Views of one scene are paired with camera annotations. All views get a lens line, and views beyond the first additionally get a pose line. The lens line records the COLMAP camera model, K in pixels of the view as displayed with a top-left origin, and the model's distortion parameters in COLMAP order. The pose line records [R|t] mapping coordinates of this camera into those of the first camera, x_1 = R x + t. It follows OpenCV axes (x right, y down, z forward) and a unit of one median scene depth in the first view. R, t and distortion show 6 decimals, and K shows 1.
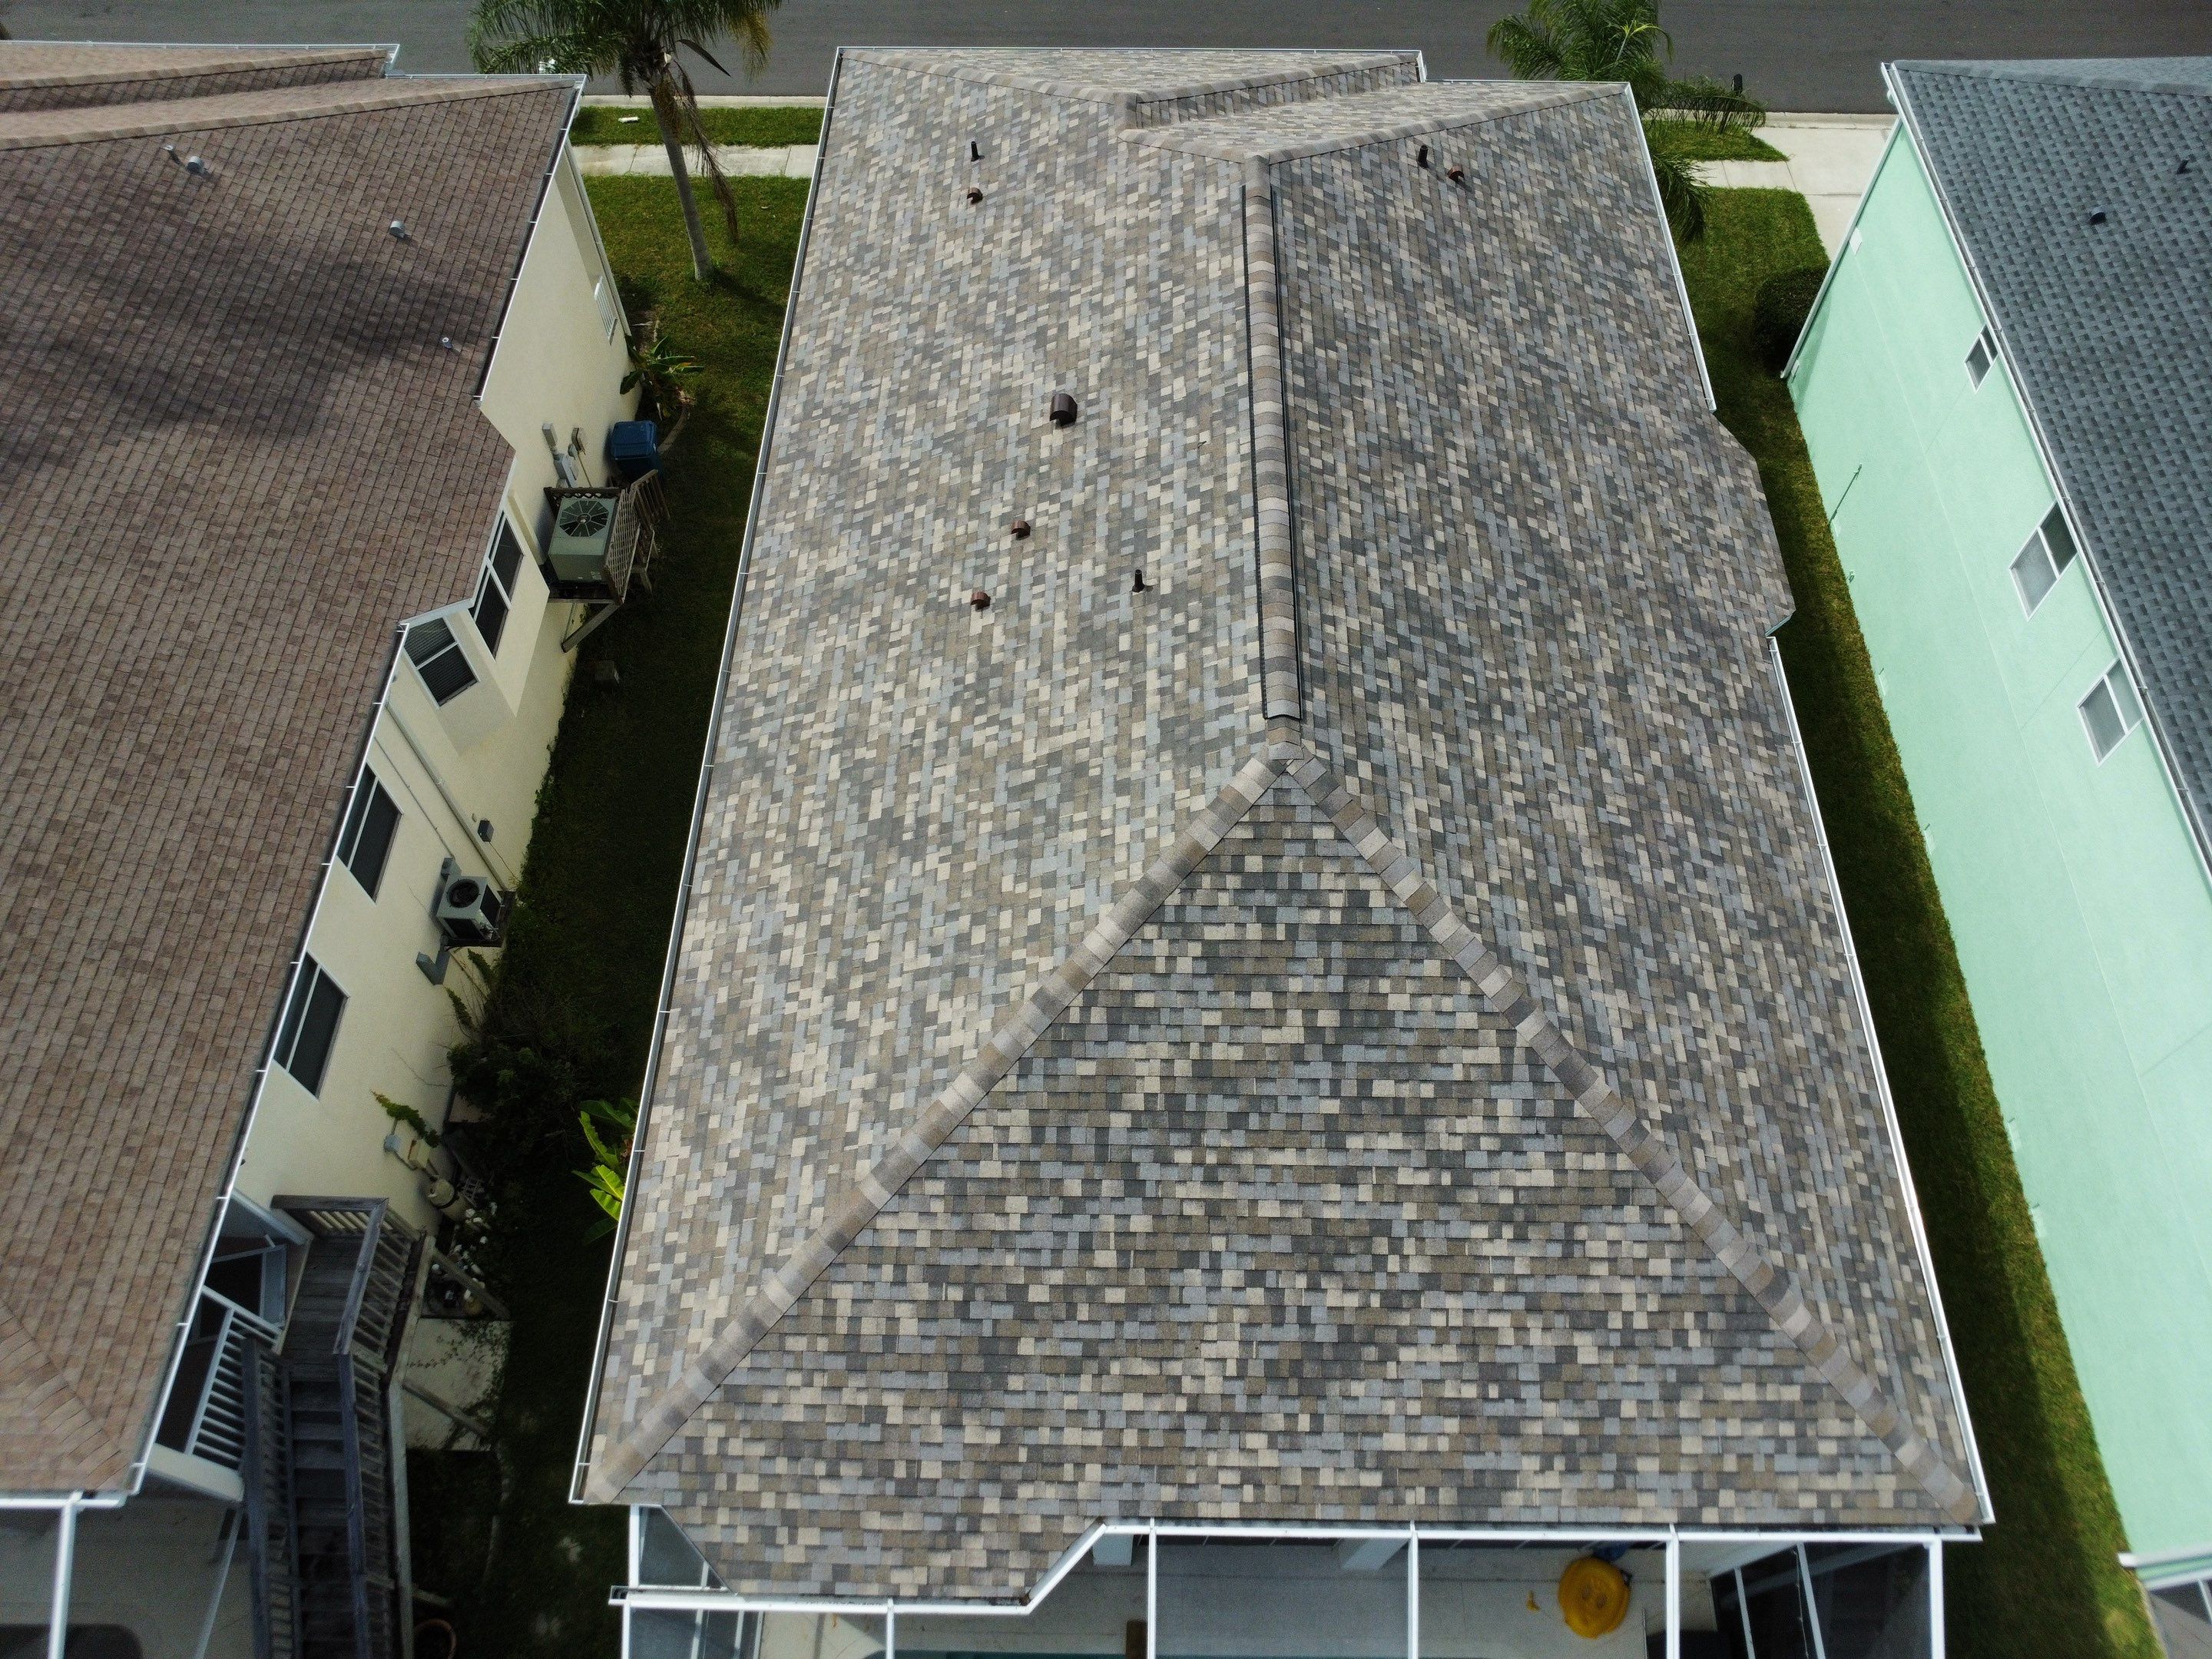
lens RADIAL K [[1601.6, 0, 1105.5], [0, 1601.6, 823.7], [0, 0, 1]] dist [-0.016784, -0.022697]
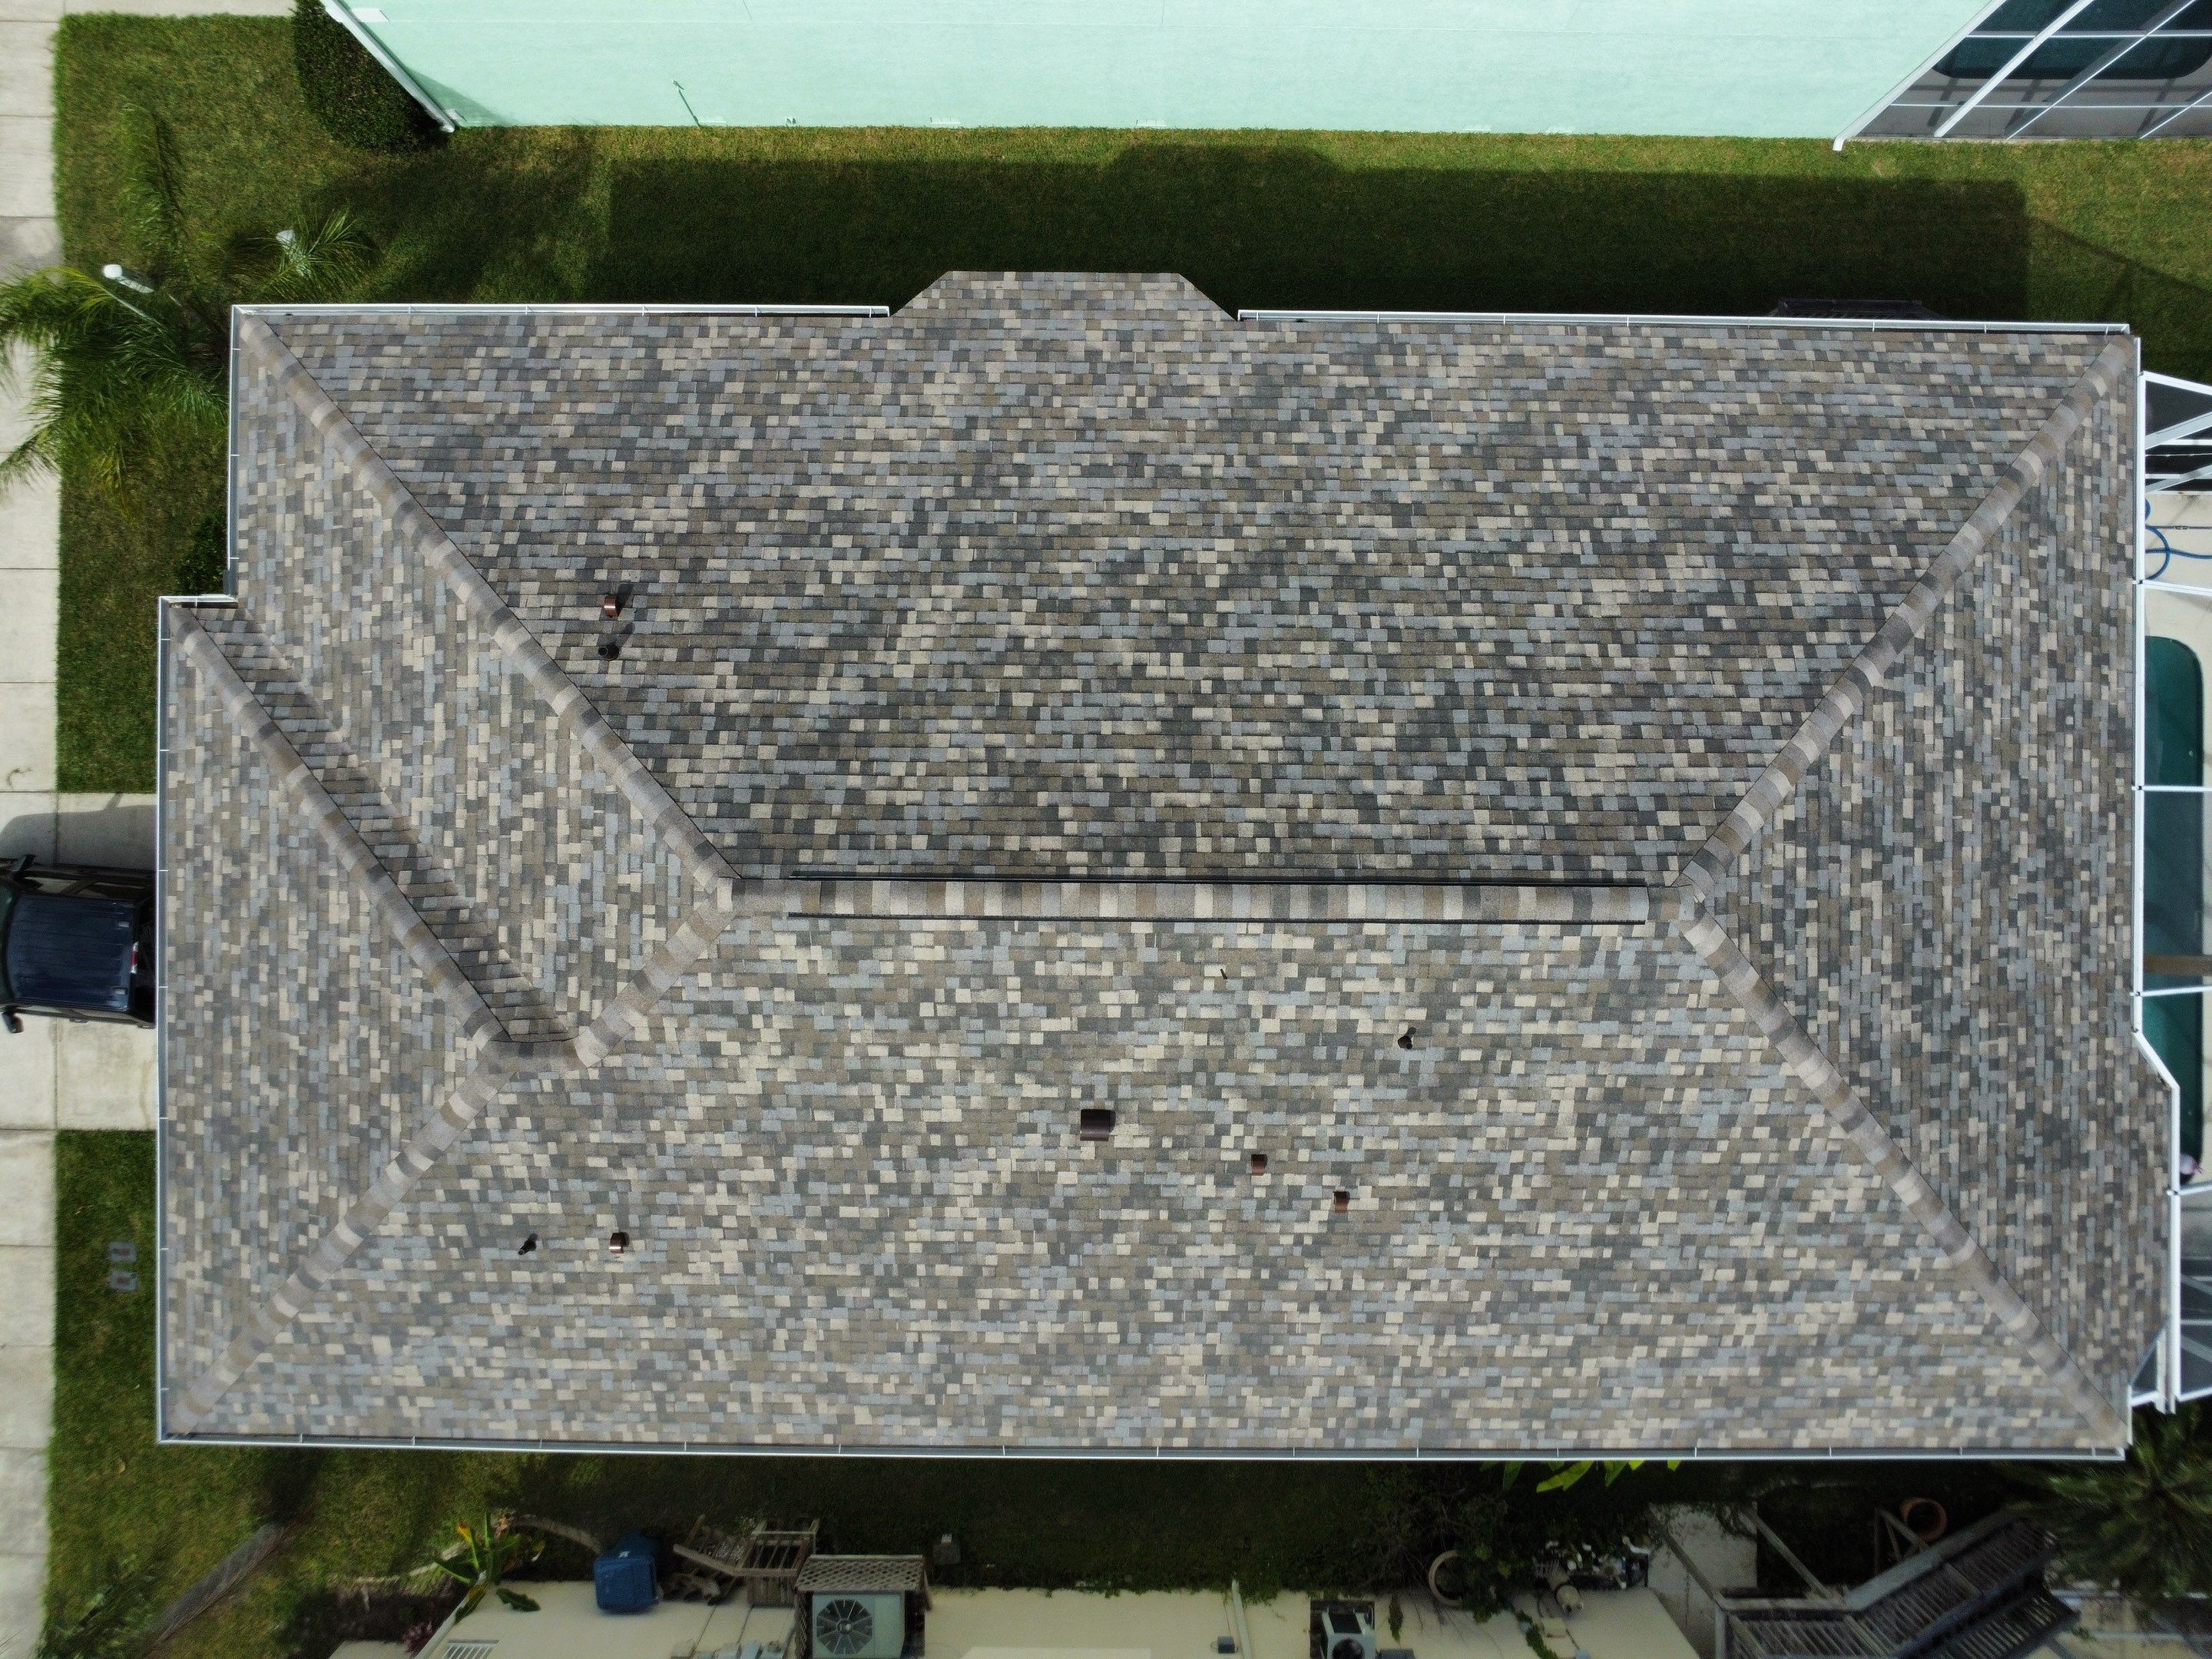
lens RADIAL K [[1601.6, 0, 1112.4], [0, 1601.6, 817.8], [0, 0, 1]] dist [-0.016784, -0.022697]
pose [[-0.011186, -0.999932, 0.003435, 0.146861], [0.846526, -0.007641, 0.532292, -0.771929], [-0.532230, 0.008862, 0.846554, 0.309654]]
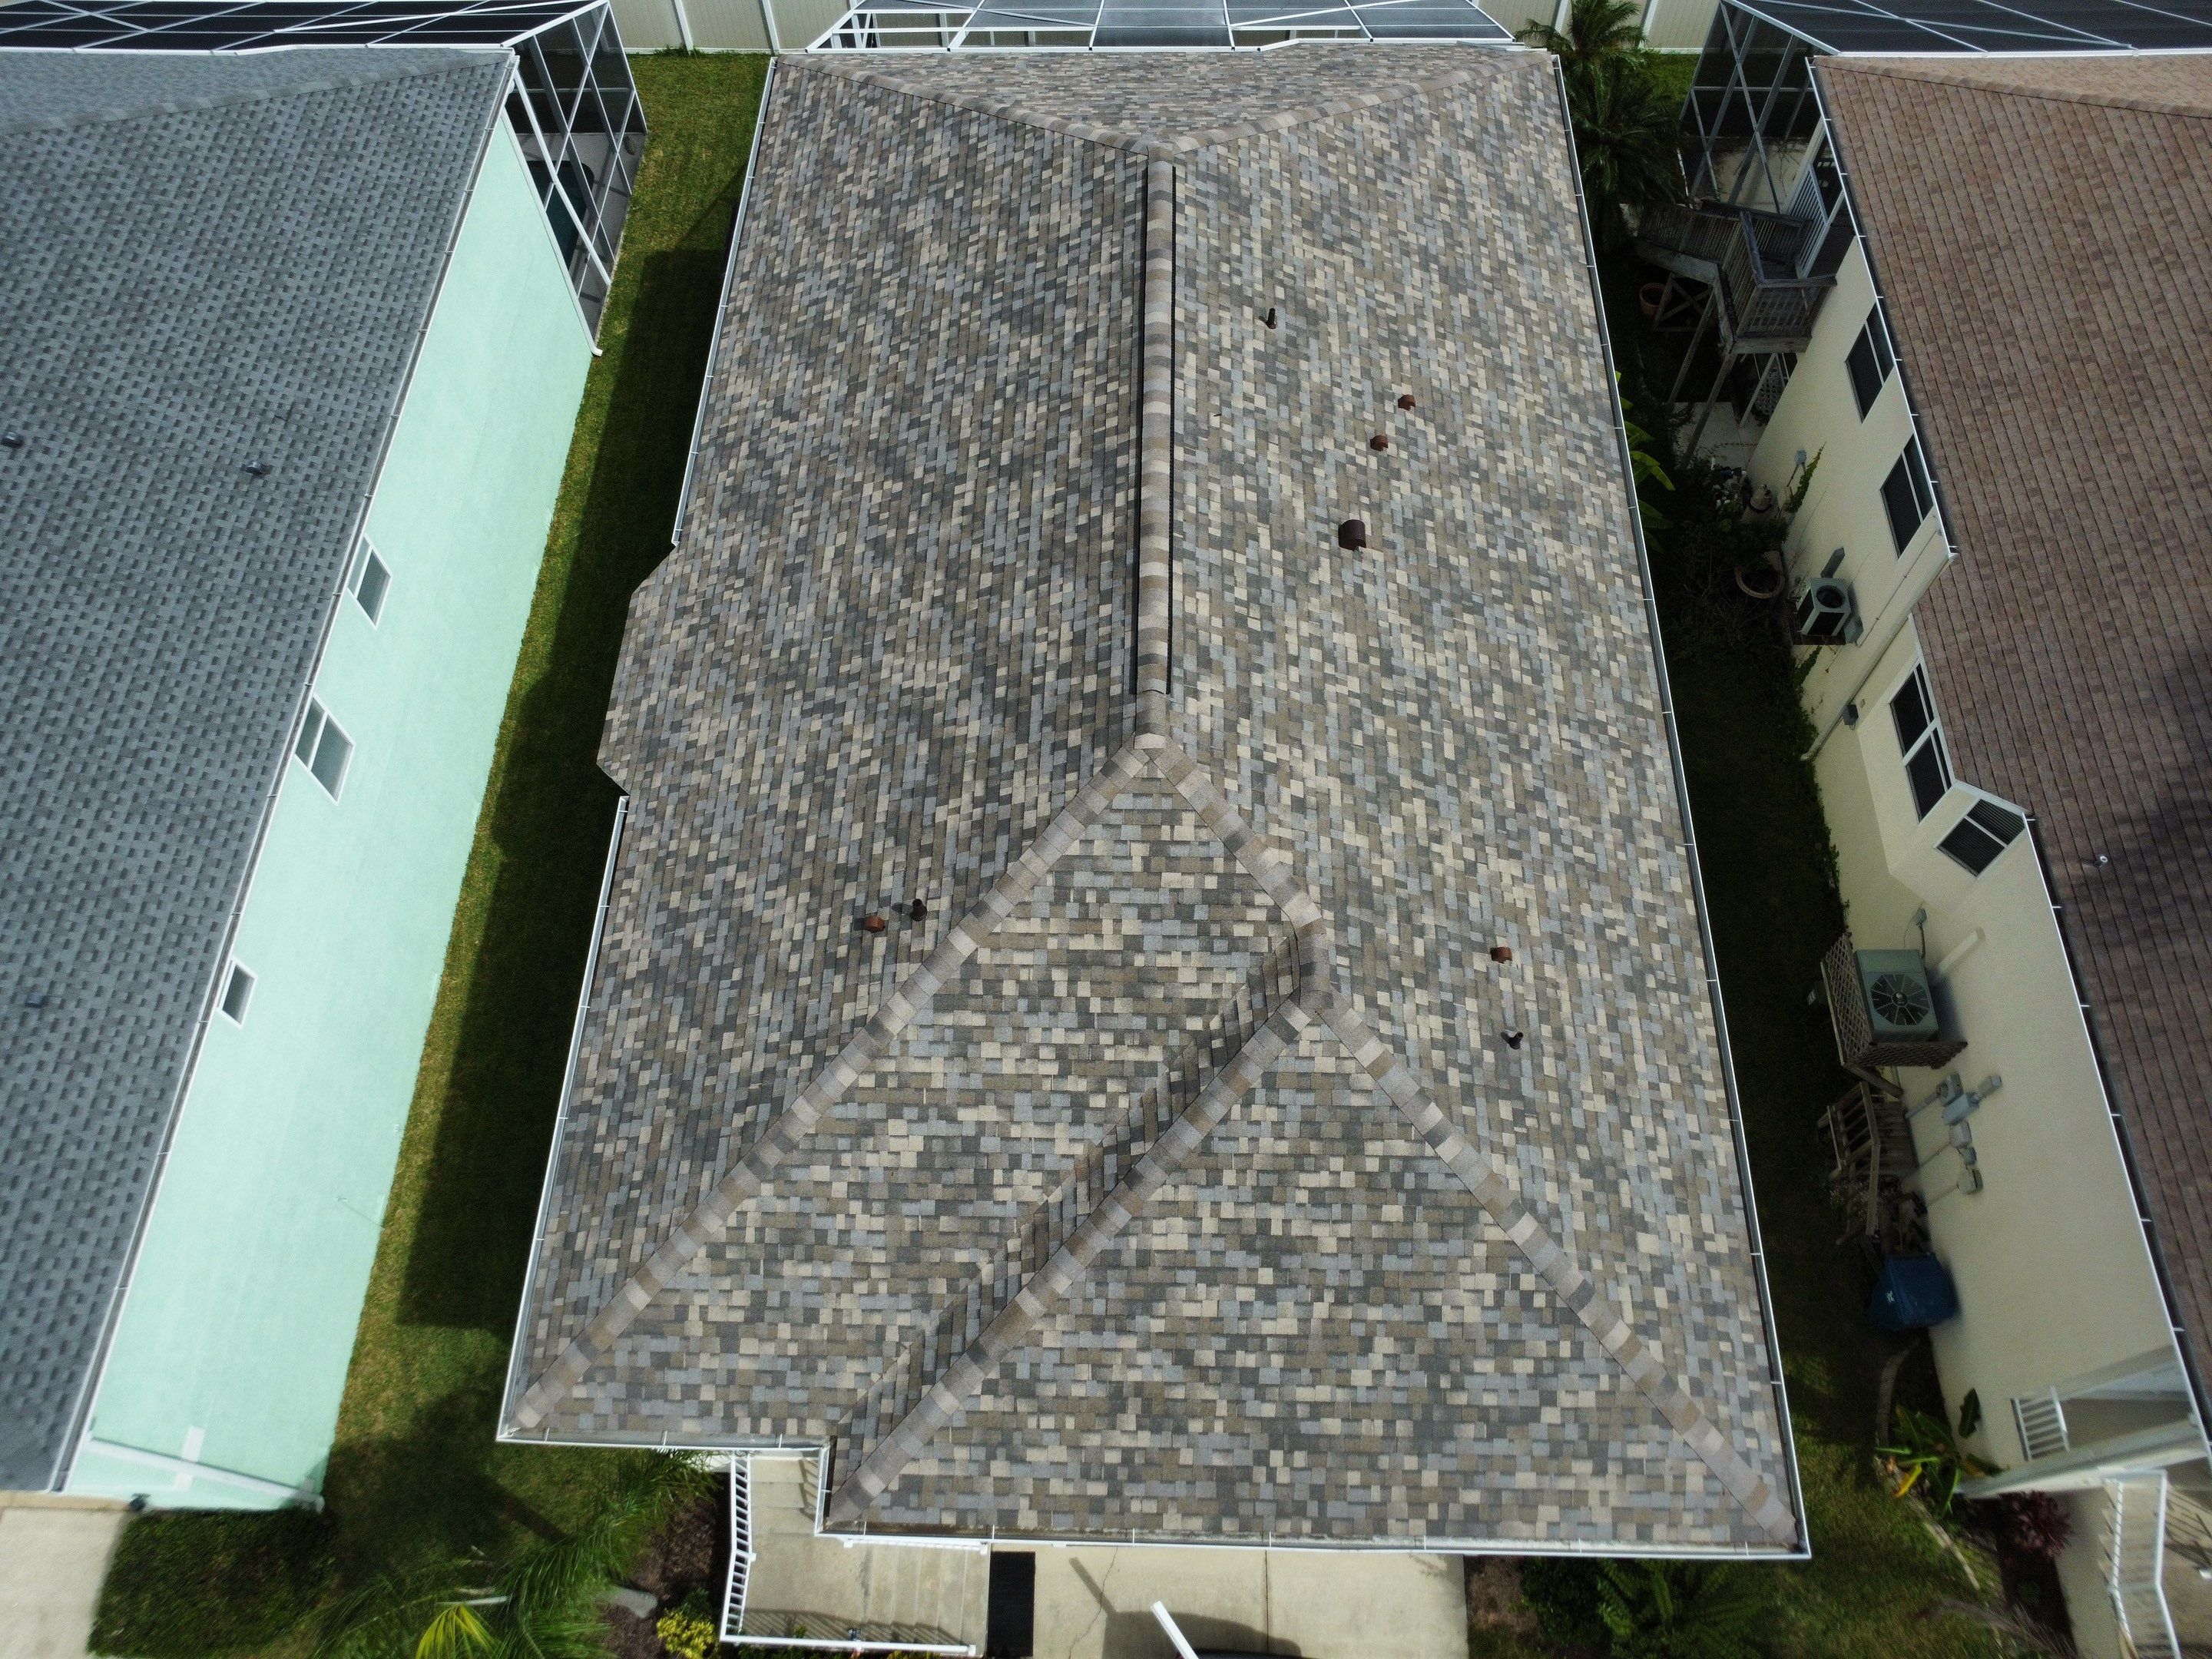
lens RADIAL K [[1601.6, 0, 1107.4], [0, 1601.6, 817.4], [0, 0, 1]] dist [-0.016784, -0.022697]
pose [[-0.999686, 0.005705, 0.024401, 0.112495], [0.018512, -0.488195, 0.872538, -1.335055], [0.016890, 0.872716, 0.487936, 0.737963]]
